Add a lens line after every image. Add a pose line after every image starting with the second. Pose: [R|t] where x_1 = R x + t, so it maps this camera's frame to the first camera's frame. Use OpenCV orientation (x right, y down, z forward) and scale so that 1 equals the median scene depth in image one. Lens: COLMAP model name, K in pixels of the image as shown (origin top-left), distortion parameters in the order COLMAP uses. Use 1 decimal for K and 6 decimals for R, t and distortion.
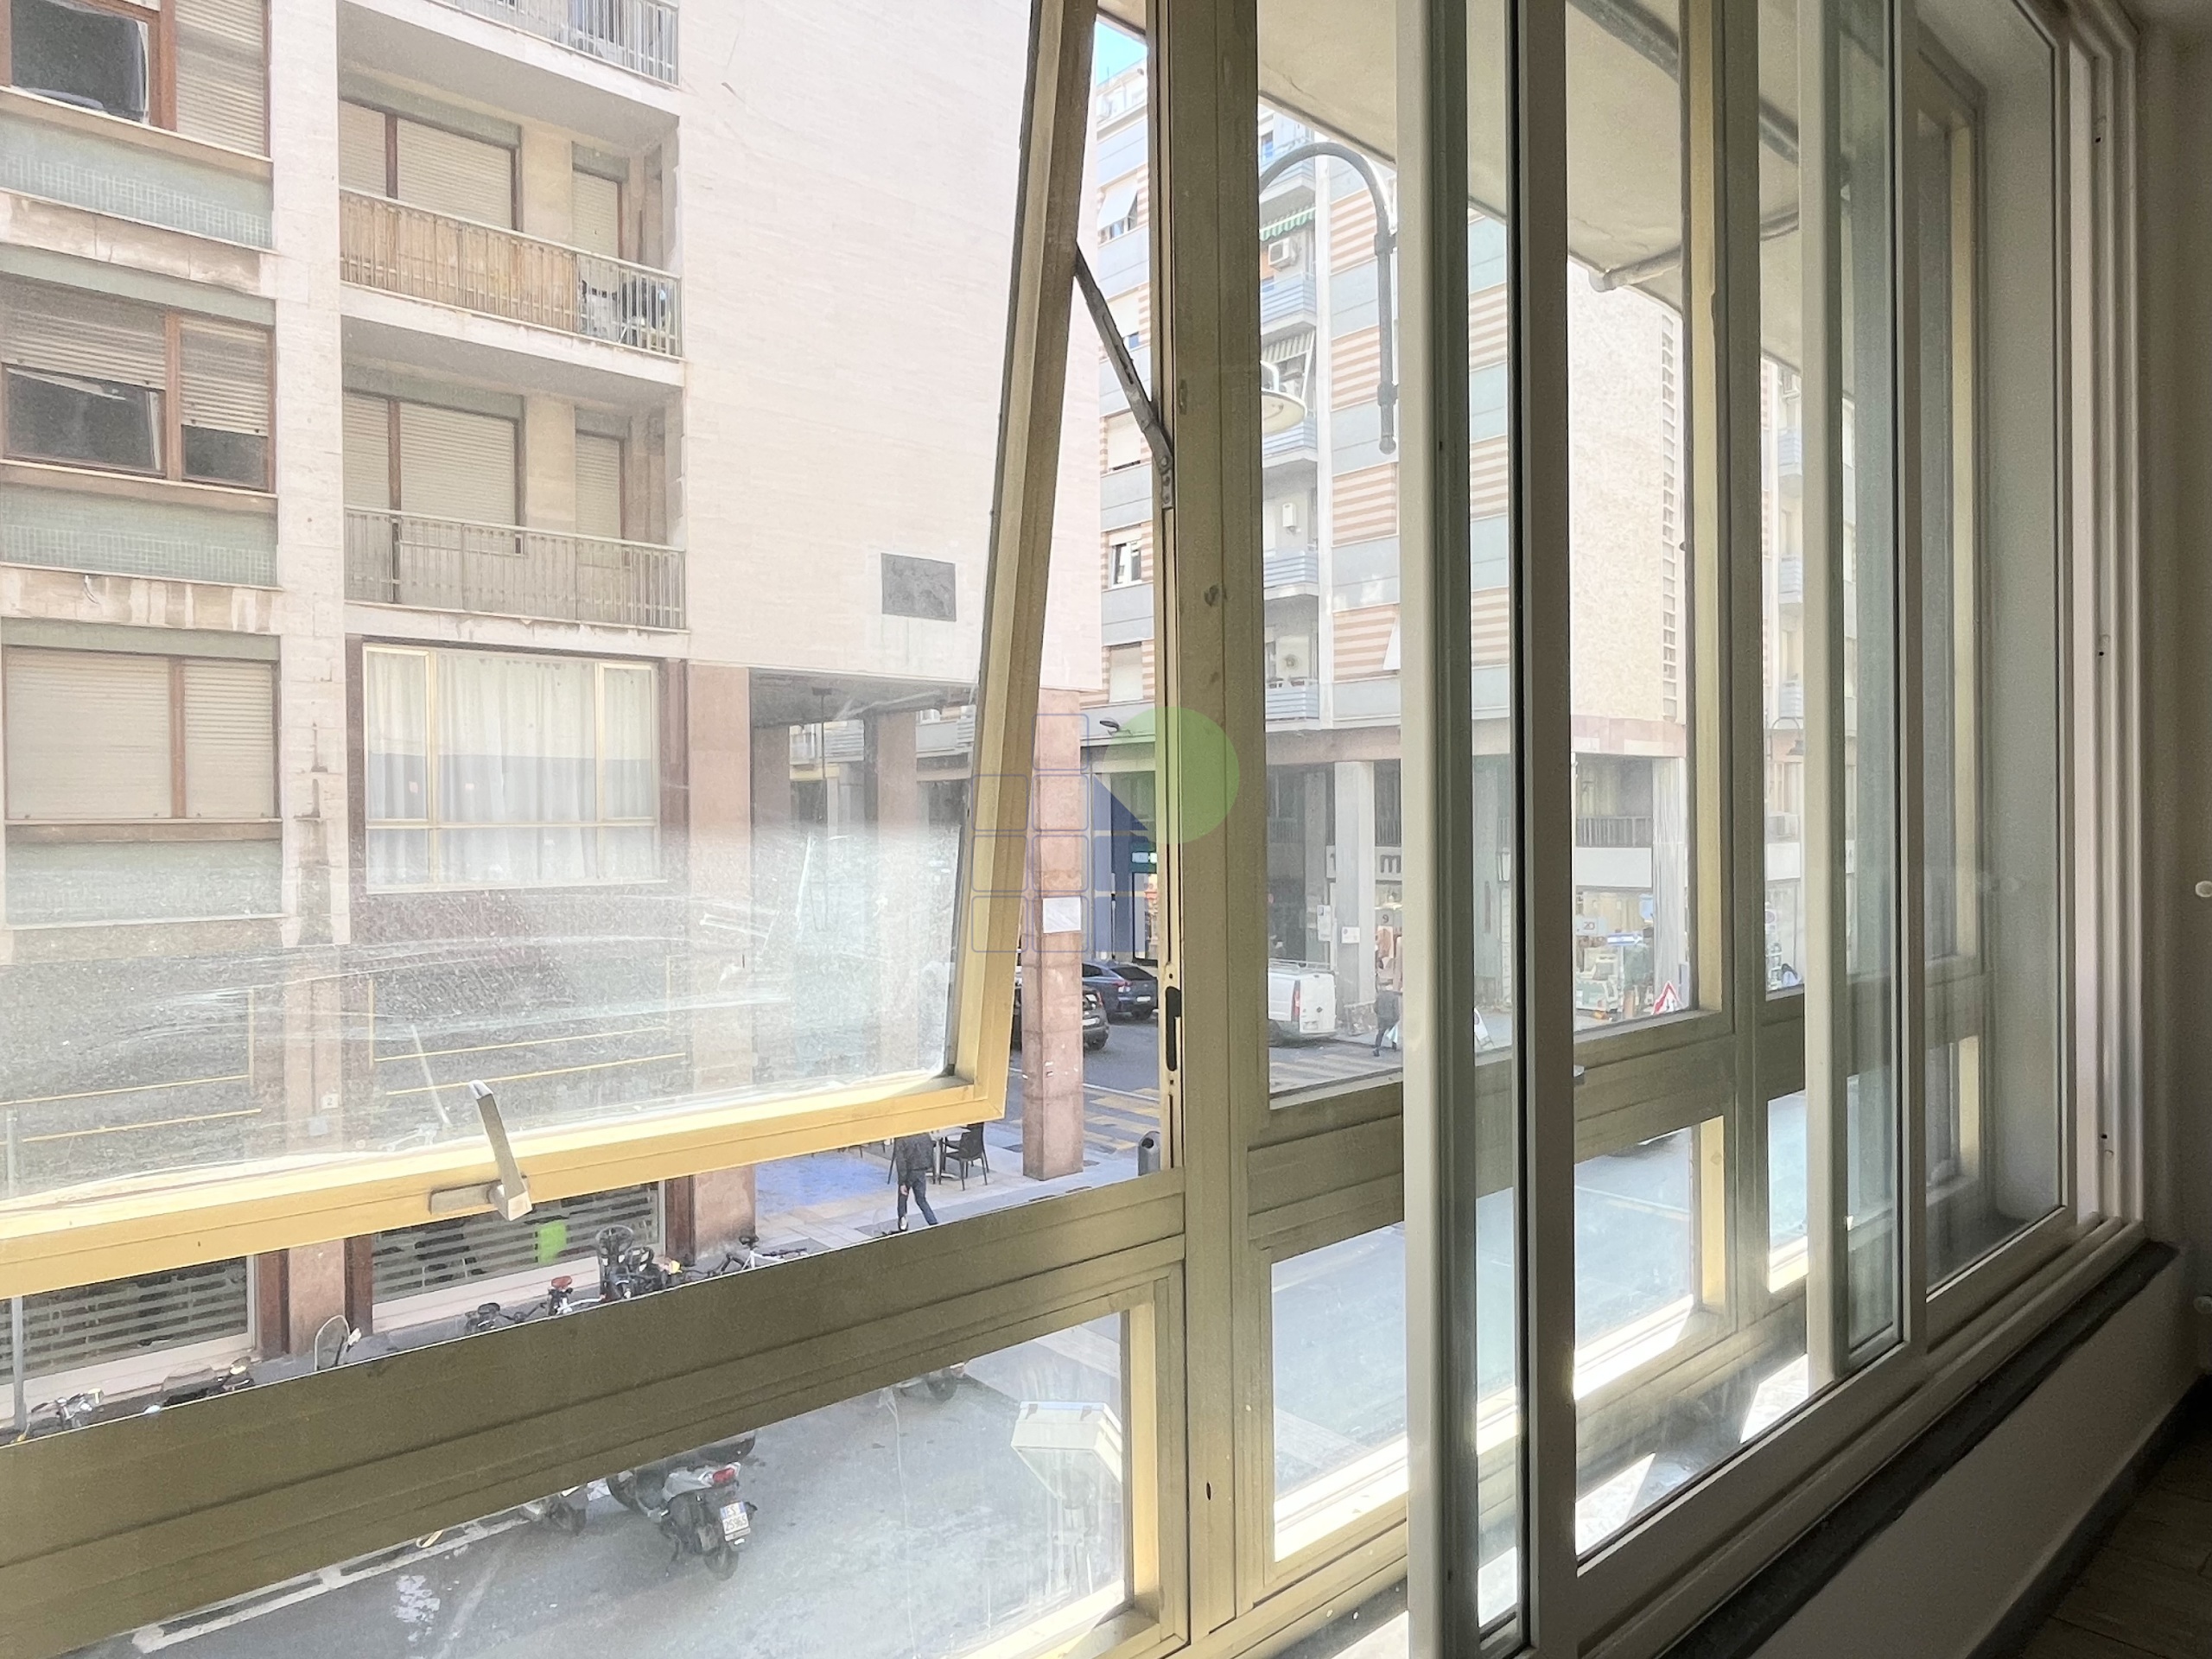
lens RADIAL K [[1361.2, 0, 1110.1], [0, 1361.2, 835.2], [0, 0, 1]] dist [0.001971, 0.000716]
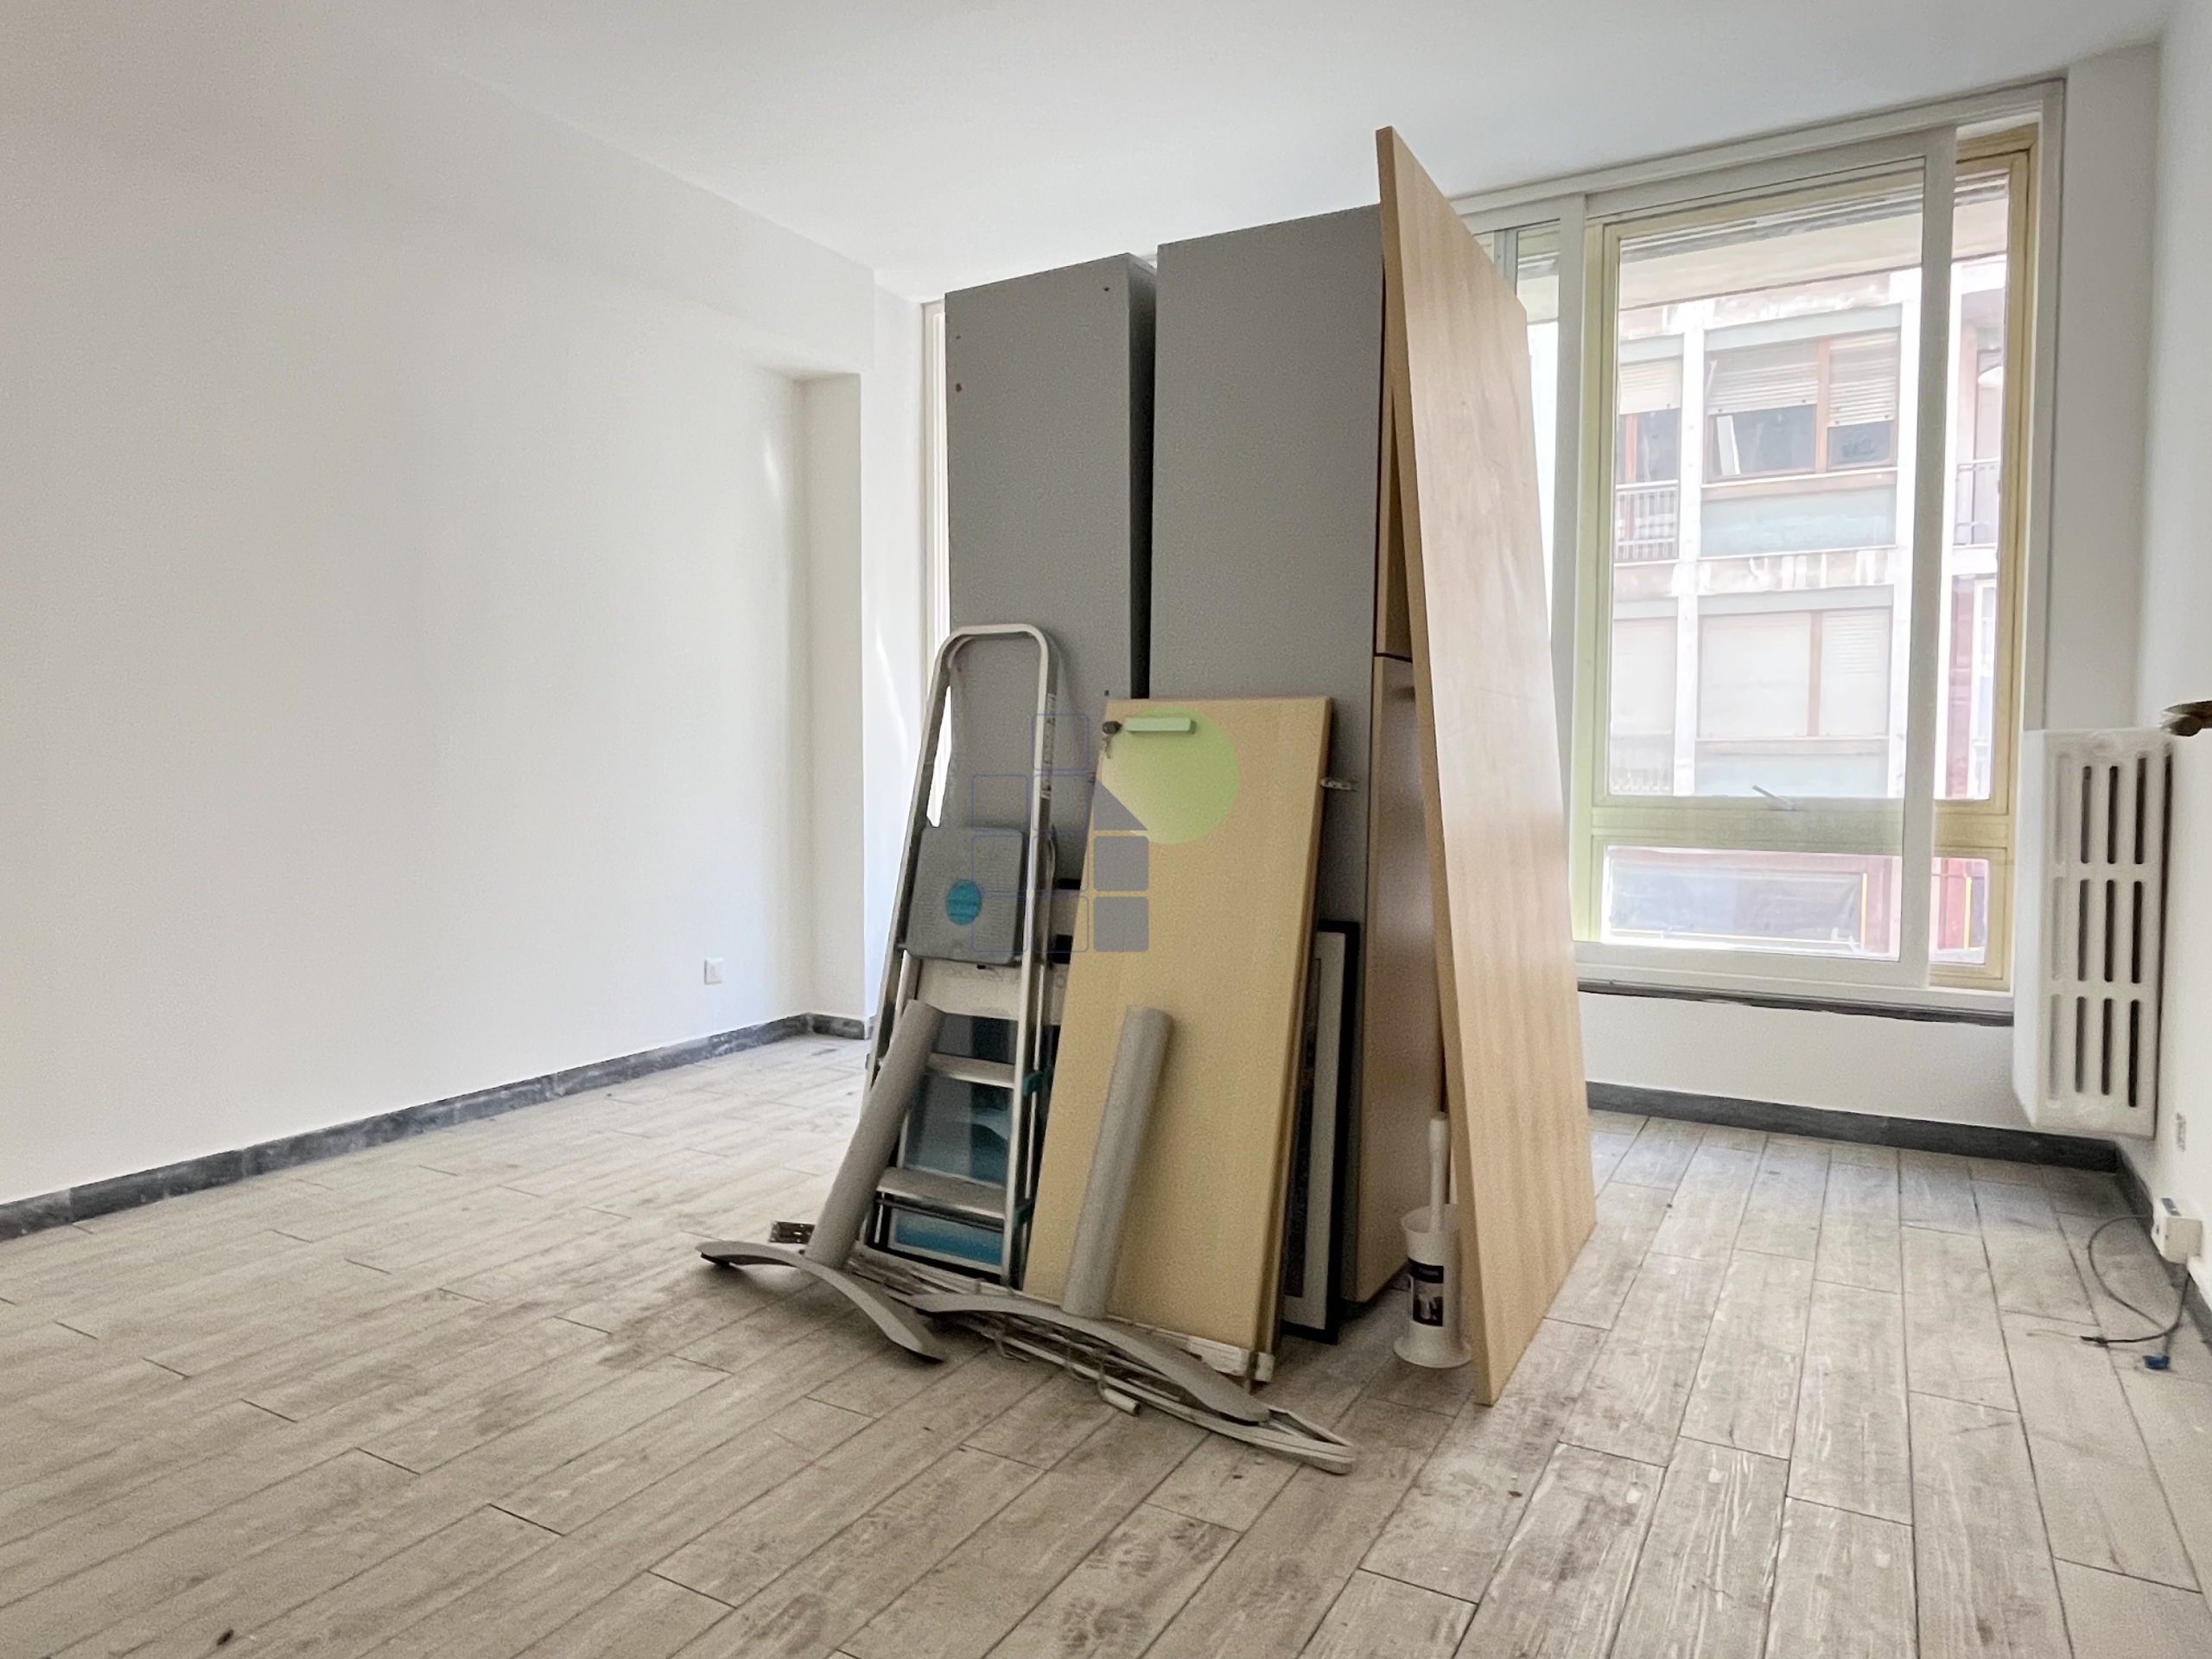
lens RADIAL K [[1361.2, 0, 1104.3], [0, 1361.2, 827.2], [0, 0, 1]] dist [0.001971, 0.000716]
pose [[0.320286, 0.062252, -0.945273, 0.330857], [-0.012455, 0.998029, 0.061506, 0.002469], [0.947239, -0.007926, 0.320430, -0.053146]]
